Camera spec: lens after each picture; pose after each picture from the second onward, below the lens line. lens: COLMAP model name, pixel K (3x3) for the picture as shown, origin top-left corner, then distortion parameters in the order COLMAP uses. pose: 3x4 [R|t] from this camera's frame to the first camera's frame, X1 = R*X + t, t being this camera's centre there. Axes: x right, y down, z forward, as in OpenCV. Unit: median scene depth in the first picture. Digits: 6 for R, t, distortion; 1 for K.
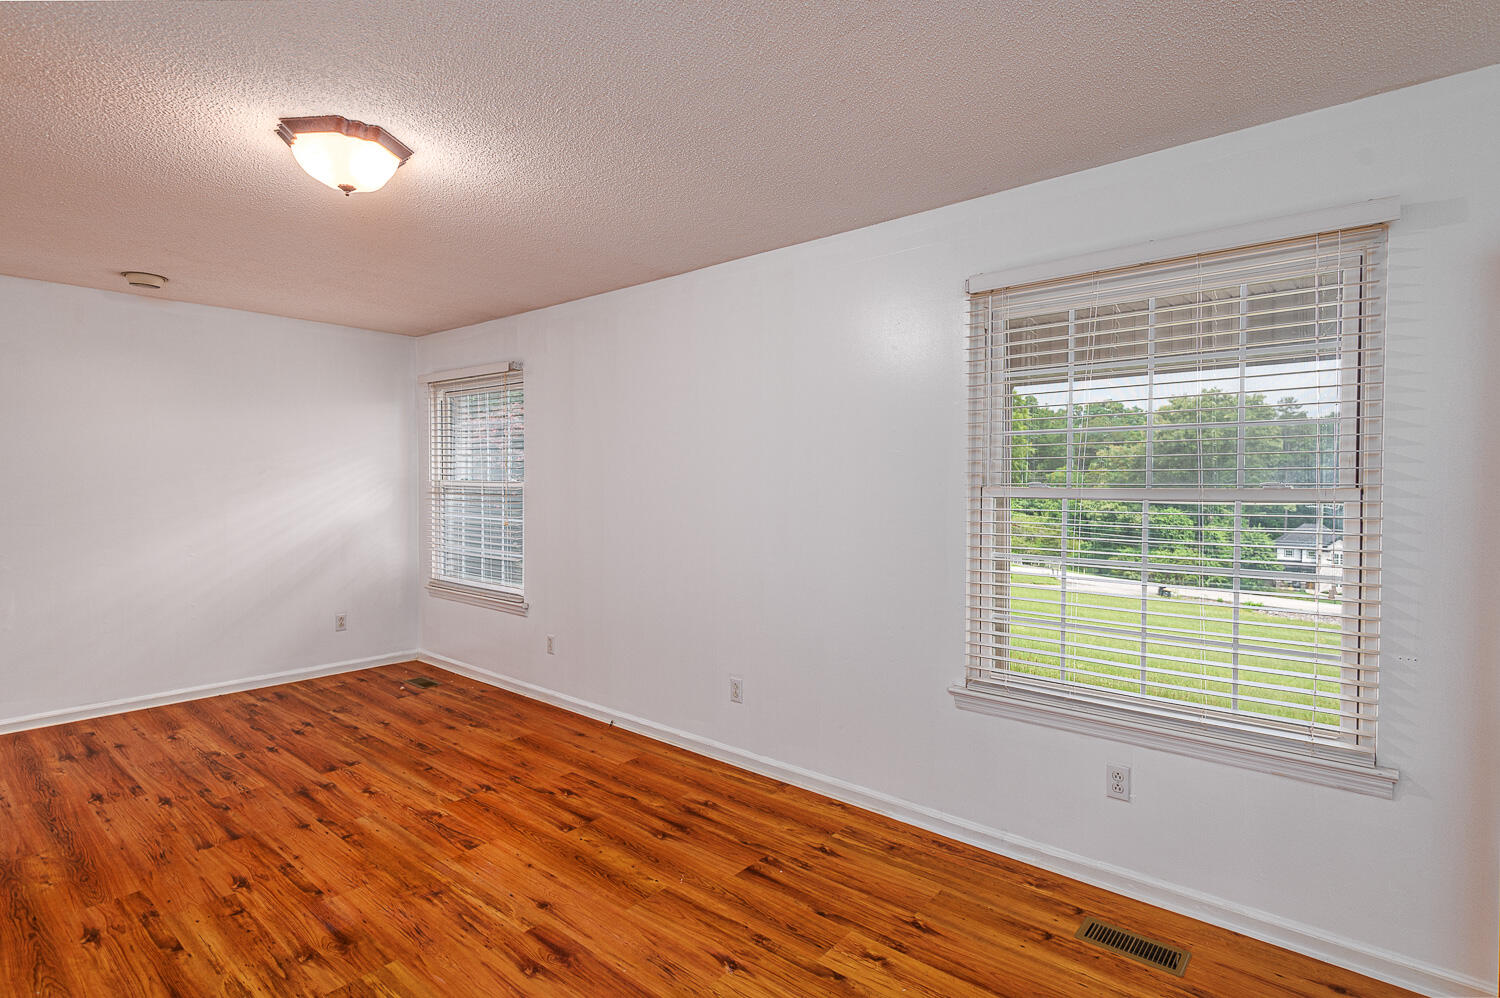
lens RADIAL K [[742.1, 0, 753.6], [0, 742.1, 488.8], [0, 0, 1]] dist [0.015591, -0.000942]
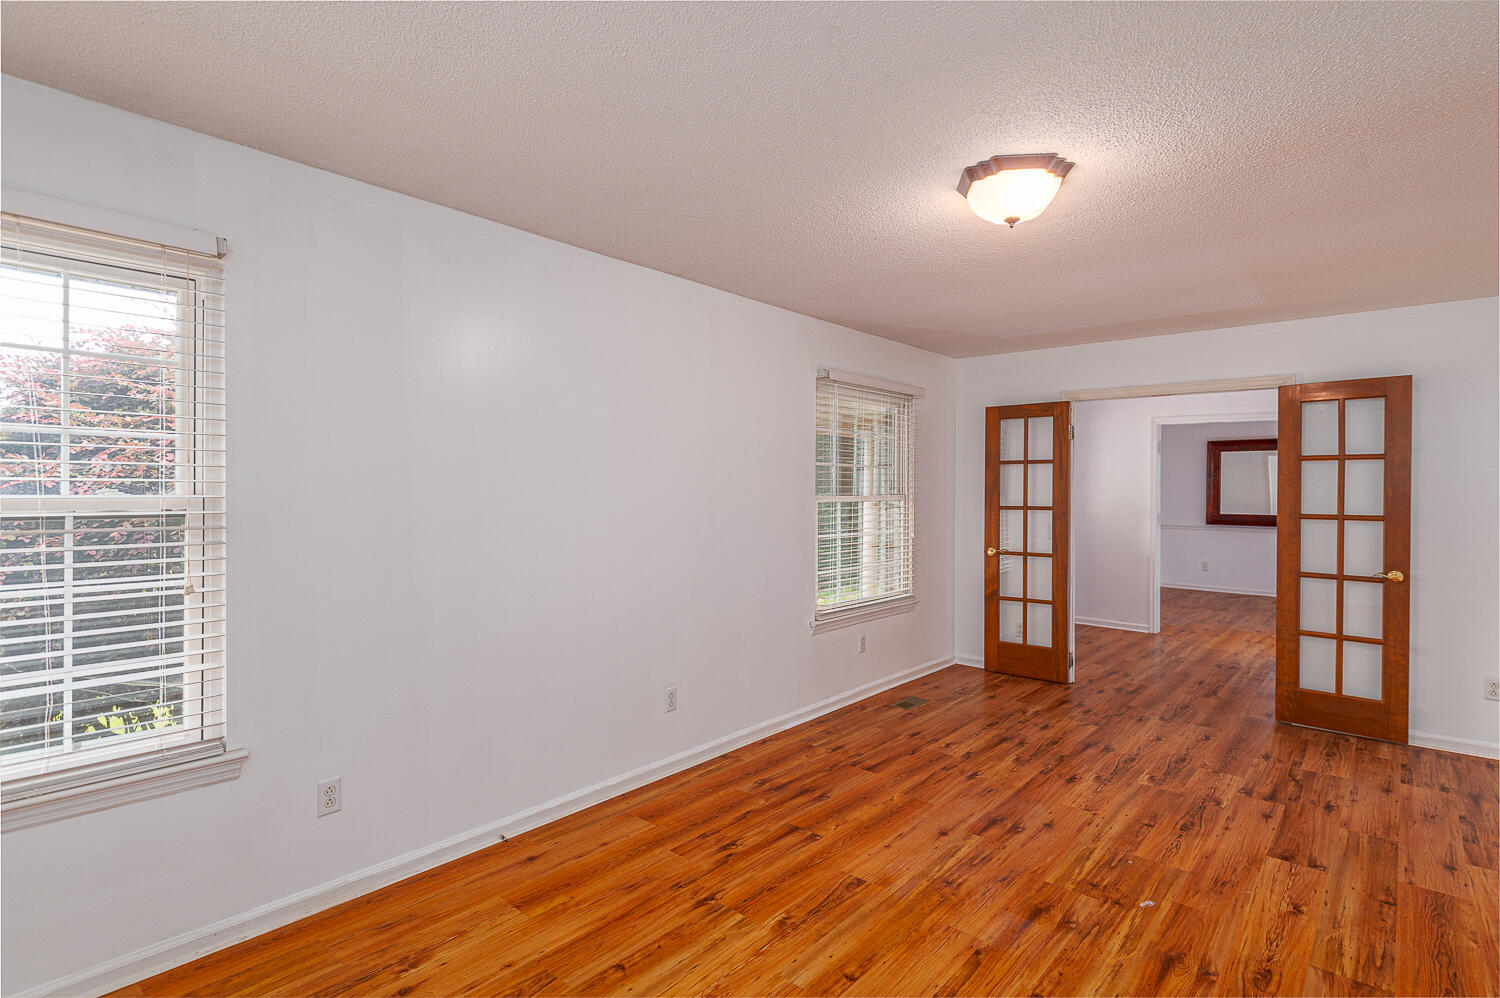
lens RADIAL K [[742.1, 0, 753.7], [0, 742.1, 490.8], [0, 0, 1]] dist [0.015591, -0.000942]
pose [[0.024808, -0.003905, 0.999685, -1.264296], [0.014901, 0.999883, 0.003536, -0.014997], [-0.999581, 0.014809, 0.024863, 1.060510]]
